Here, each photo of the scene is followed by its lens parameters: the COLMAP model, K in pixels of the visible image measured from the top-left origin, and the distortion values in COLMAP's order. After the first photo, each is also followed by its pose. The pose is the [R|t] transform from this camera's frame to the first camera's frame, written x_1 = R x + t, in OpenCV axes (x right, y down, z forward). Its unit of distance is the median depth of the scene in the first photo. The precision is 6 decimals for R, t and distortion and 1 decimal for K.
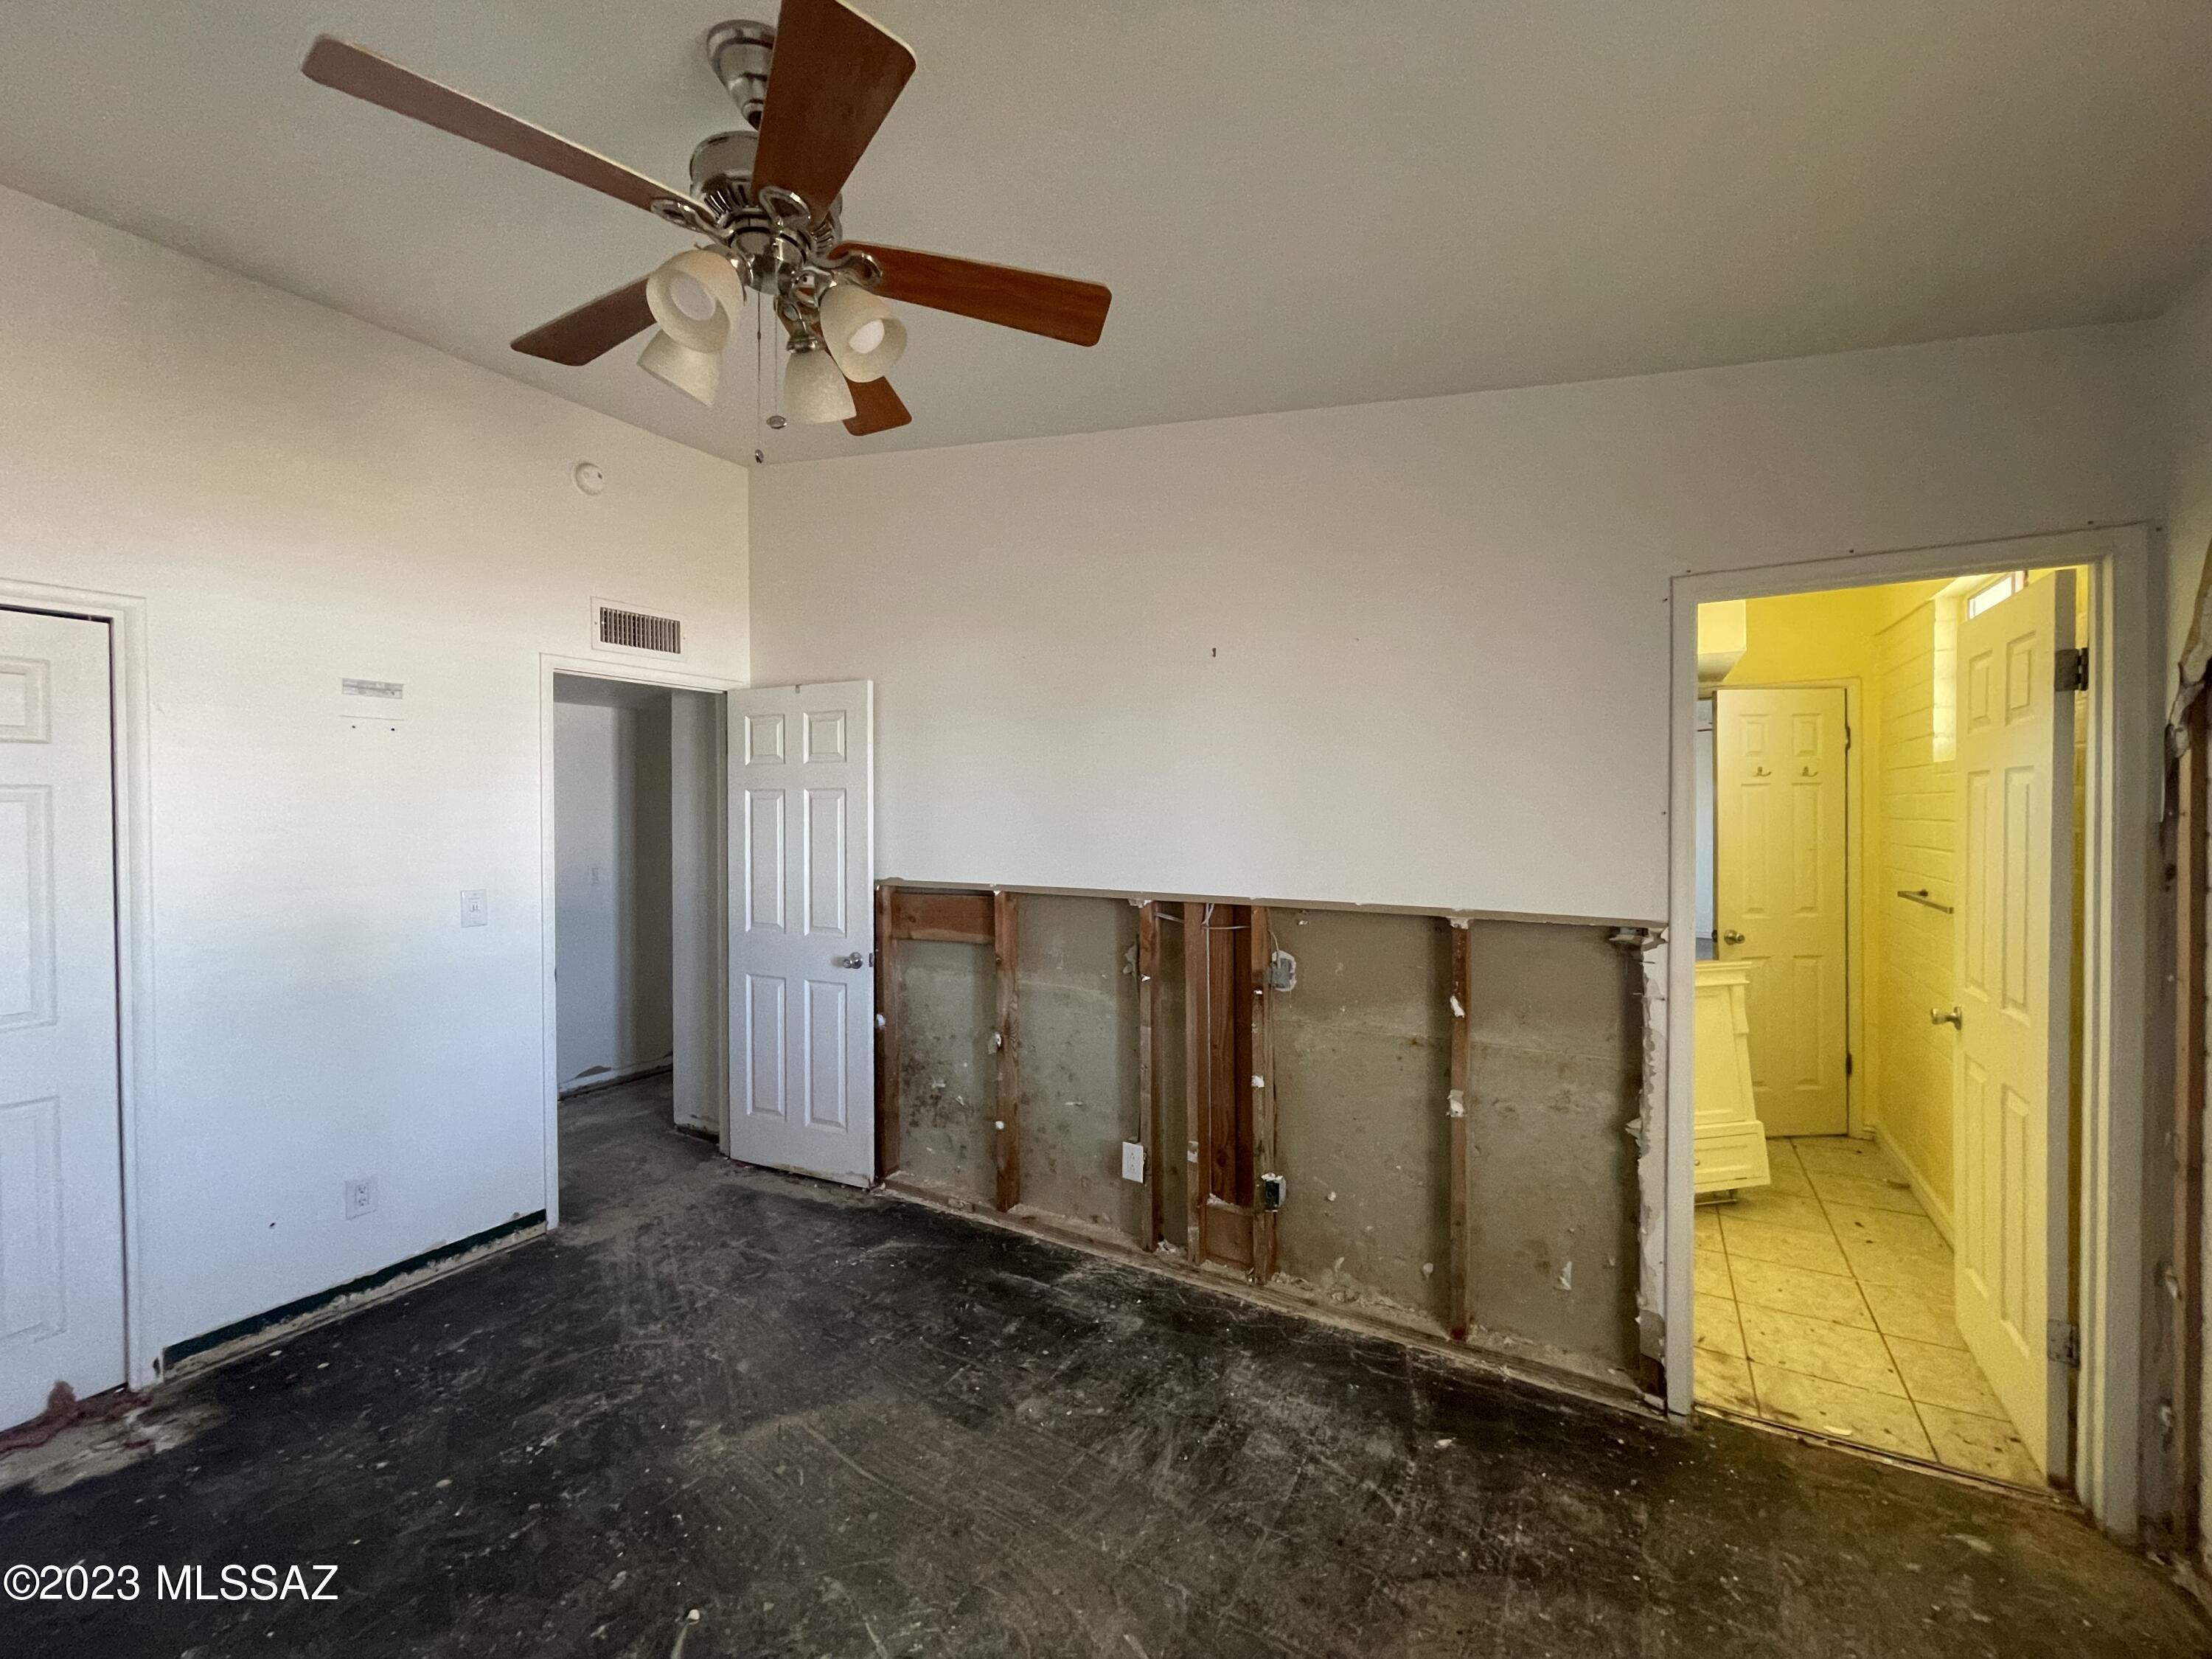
lens RADIAL K [[898.5, 0, 1095.4], [0, 898.5, 823.6], [0, 0, 1]] dist [-0.011813, 0.000570]
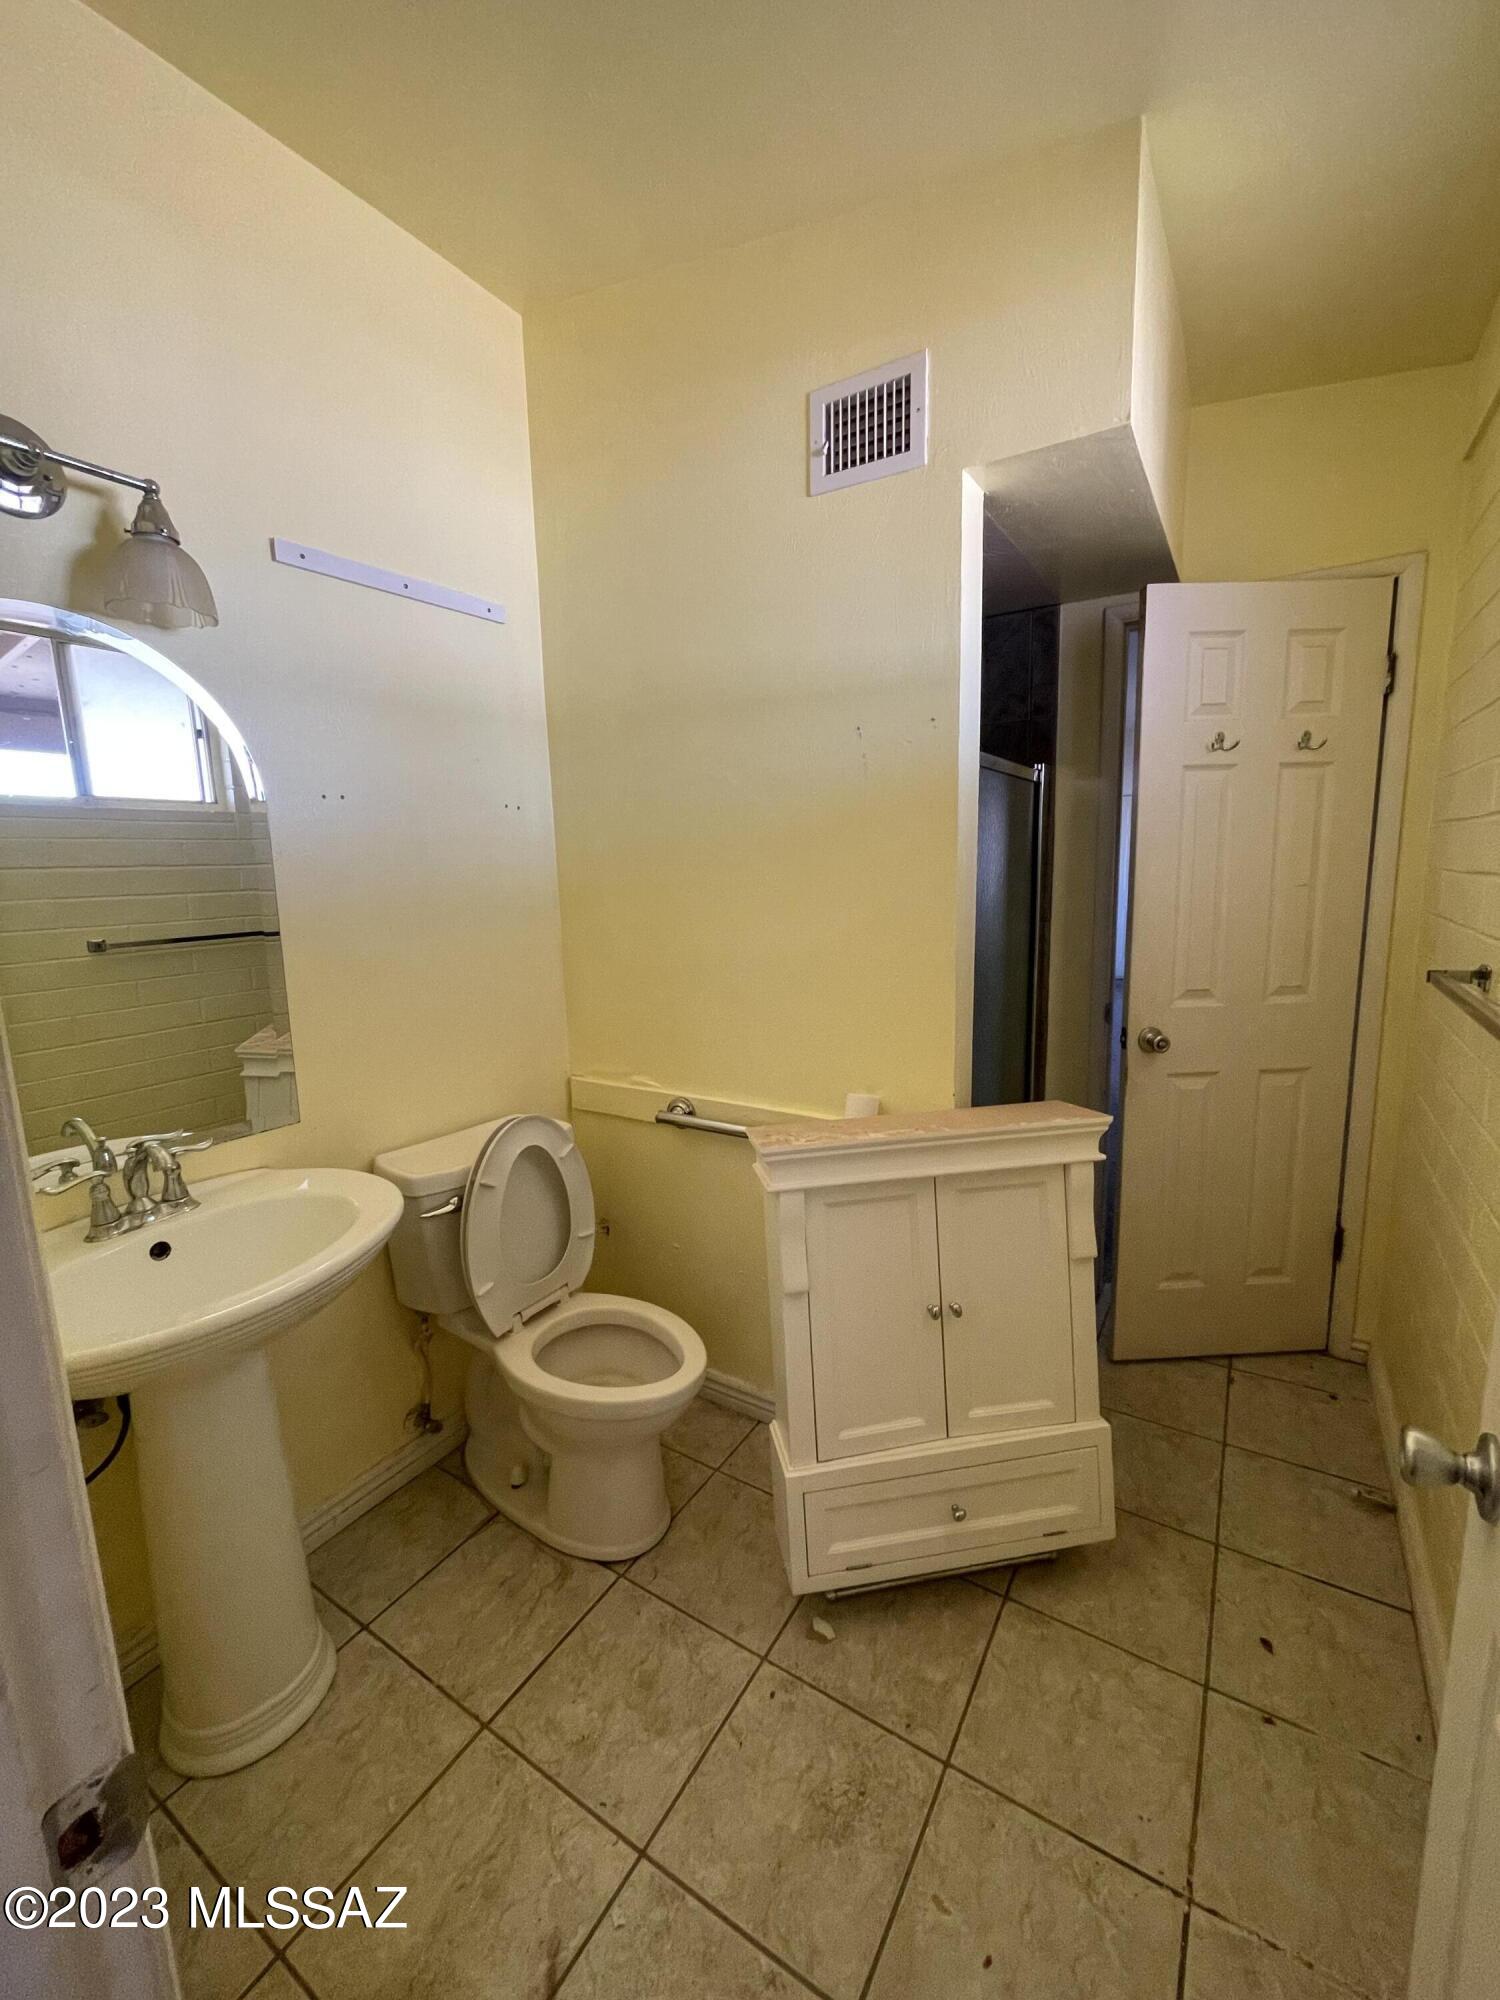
lens RADIAL K [[812.4, 0, 755.9], [0, 812.4, 1007.1], [0, 0, 1]] dist [-0.011813, 0.000570]
pose [[0.999622, -0.020504, -0.018320, 0.674389], [0.023182, 0.986762, 0.160508, 0.022464], [0.014786, -0.160872, 0.986865, 0.696906]]
